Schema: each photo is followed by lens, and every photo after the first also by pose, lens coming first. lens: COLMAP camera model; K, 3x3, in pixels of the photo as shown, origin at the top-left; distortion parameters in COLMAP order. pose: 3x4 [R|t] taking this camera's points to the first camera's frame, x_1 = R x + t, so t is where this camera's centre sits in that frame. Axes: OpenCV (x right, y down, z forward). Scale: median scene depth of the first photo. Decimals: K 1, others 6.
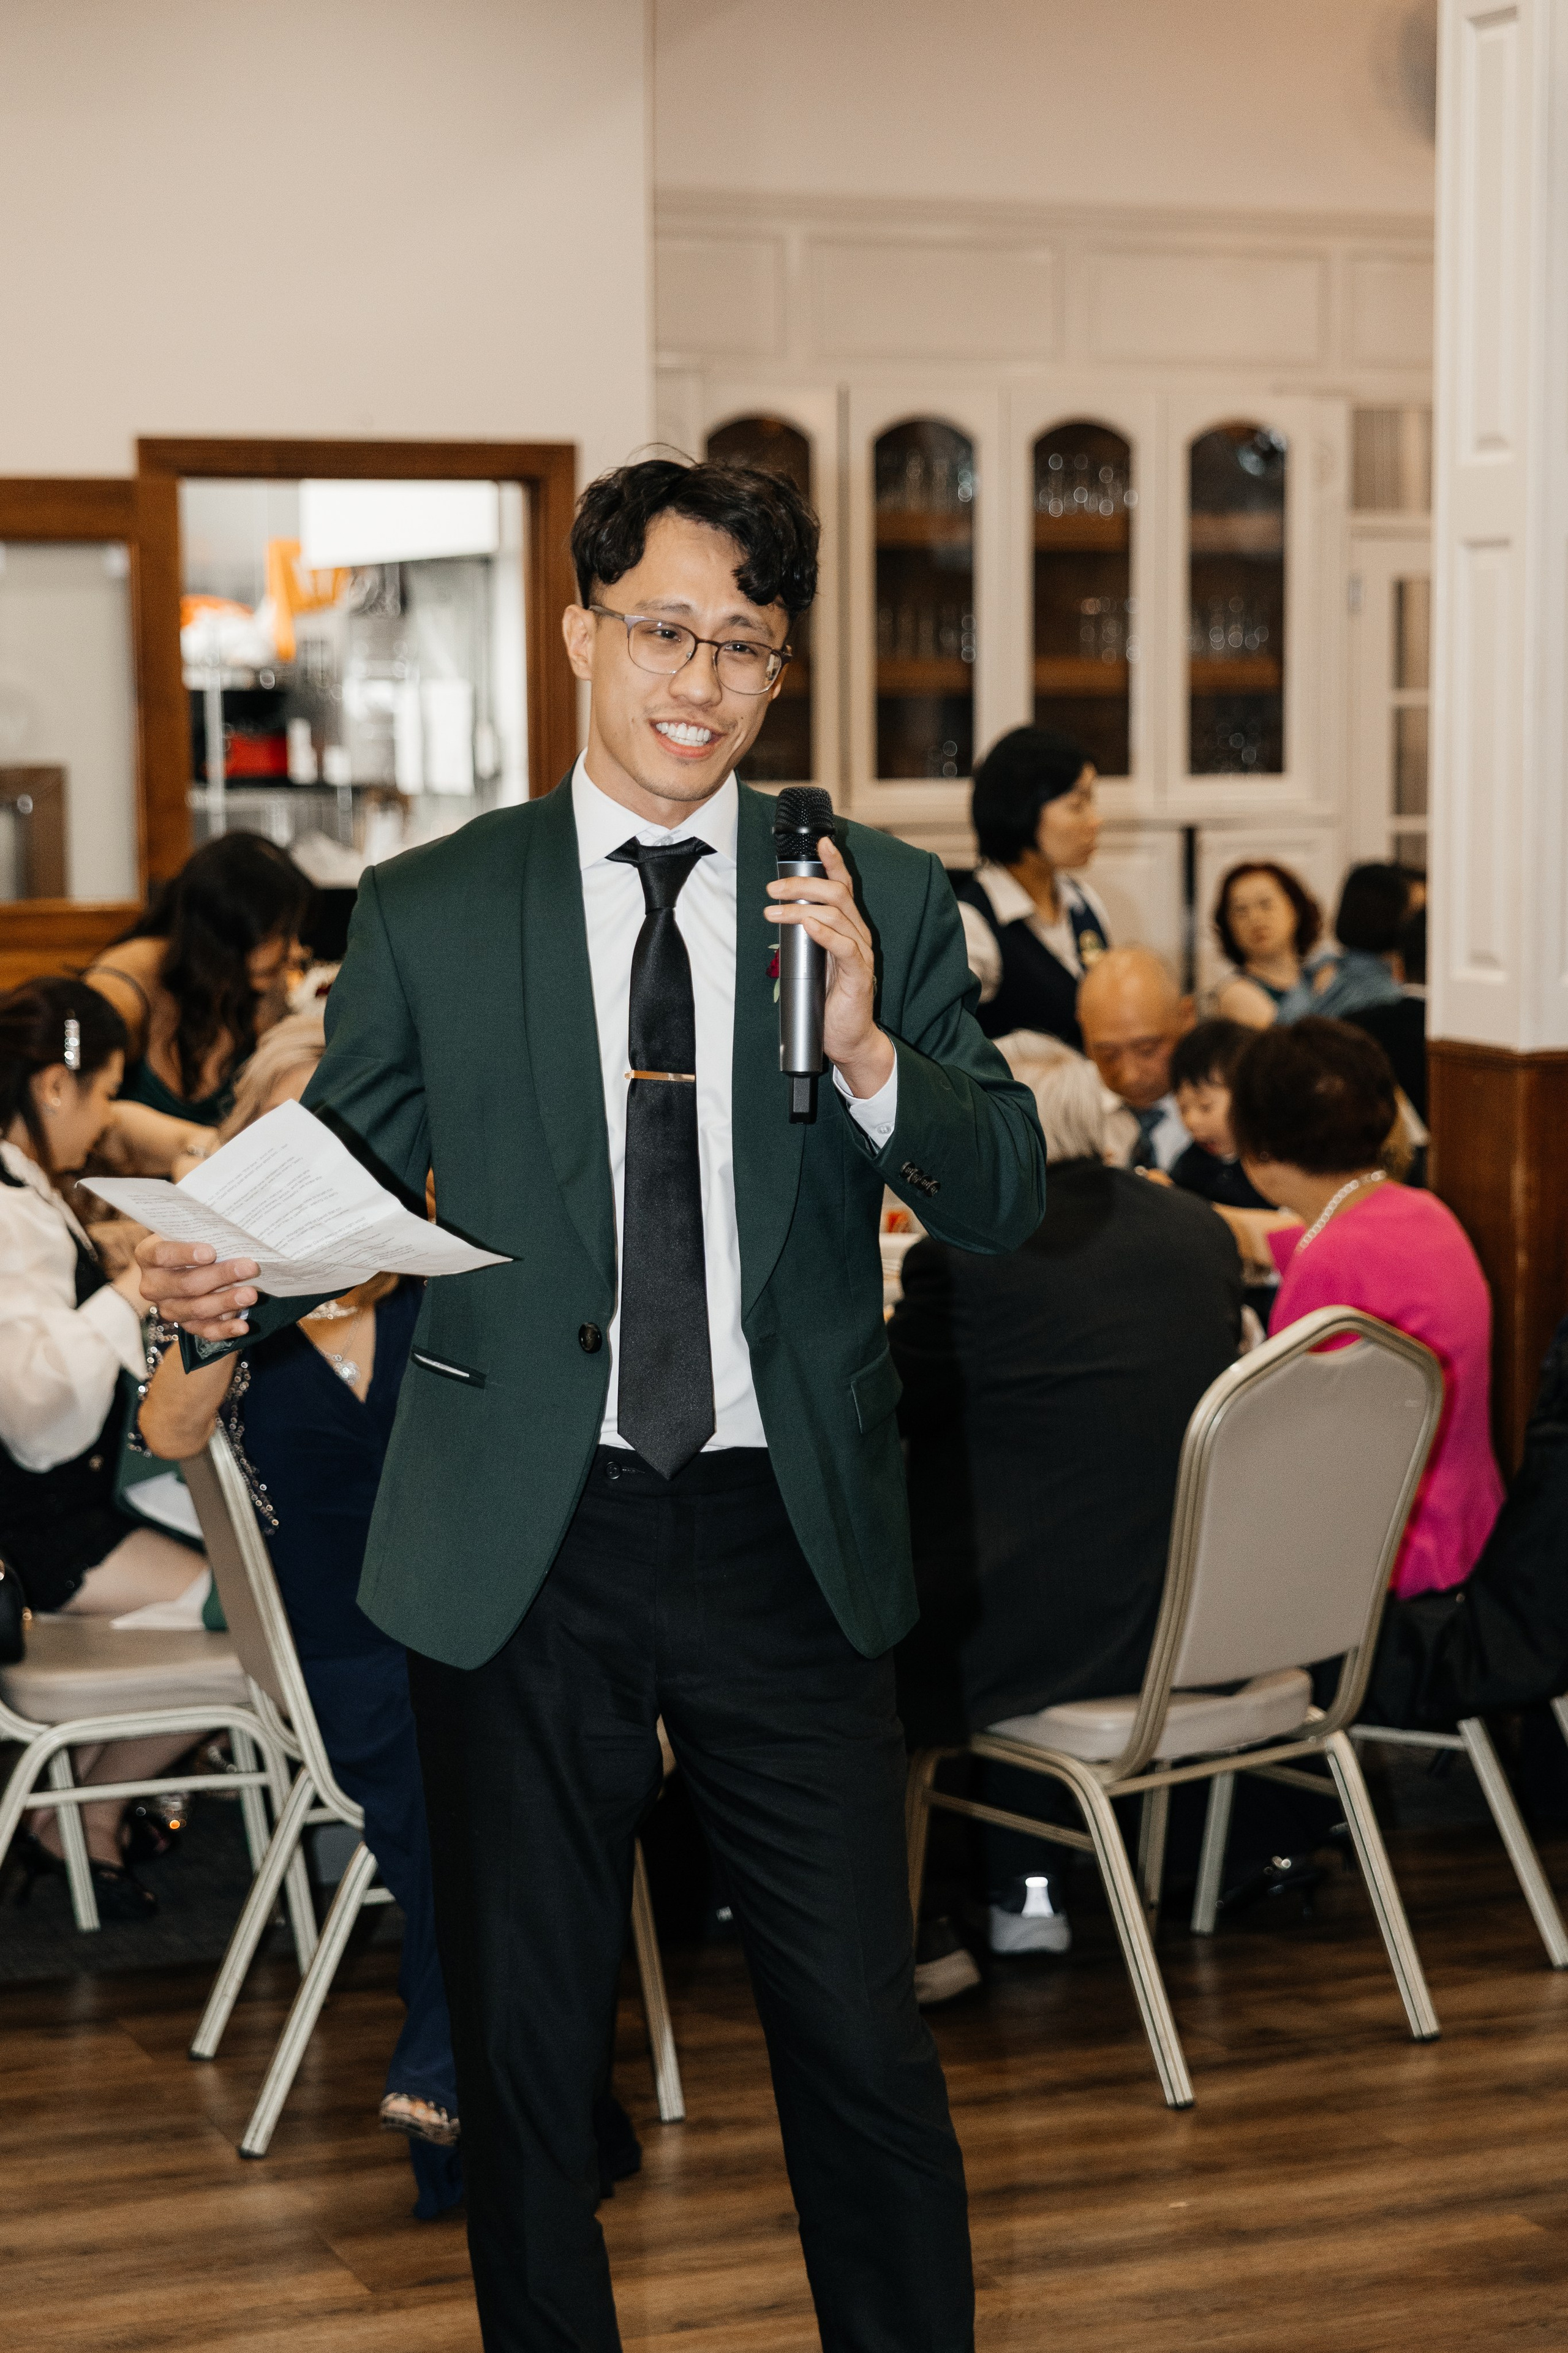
lens RADIAL K [[4703.1, 0, 784.0], [0, 4703.1, 1176.5], [0, 0, 1]] dist [0.044113, -0.127123]
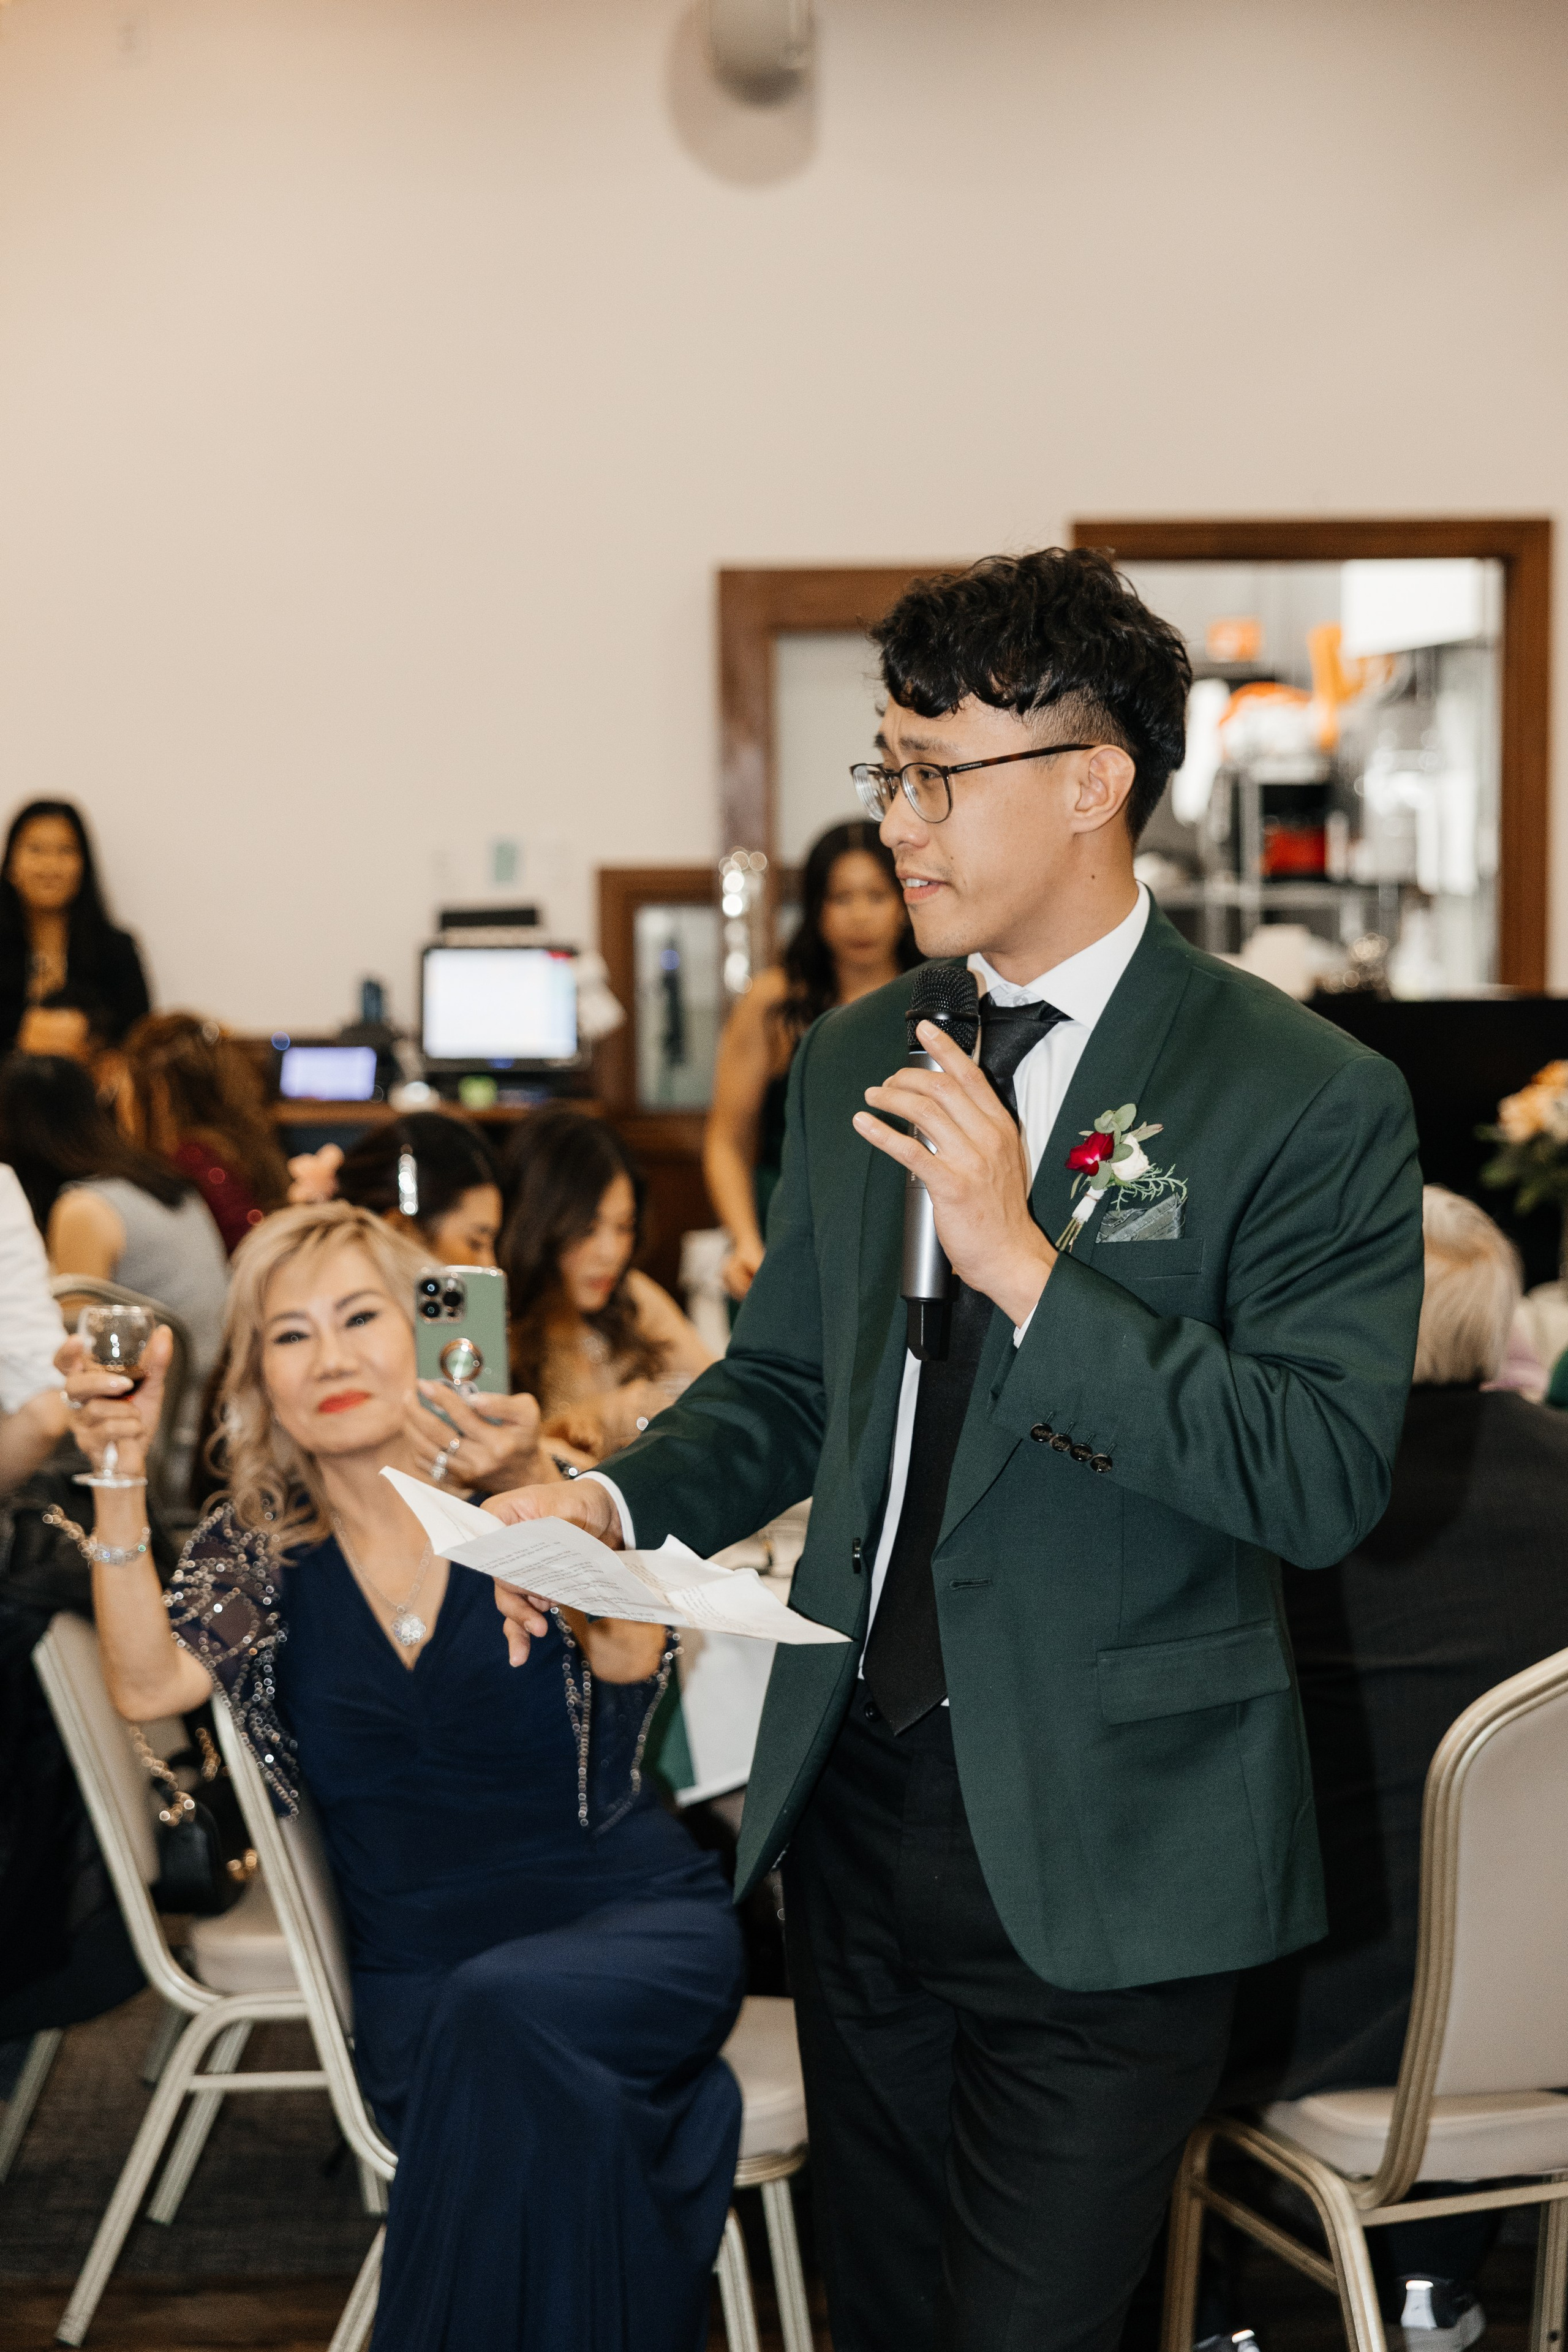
lens RADIAL K [[4421.3, 0, 784.0], [0, 4421.3, 1176.0], [0, 0, 1]] dist [-0.017072, 0.156044]
pose [[0.945767, 0.027678, -0.323665, 0.192095], [-0.031750, 0.999469, -0.007308, -0.029611], [0.323291, 0.017188, 0.946143, 0.256898]]
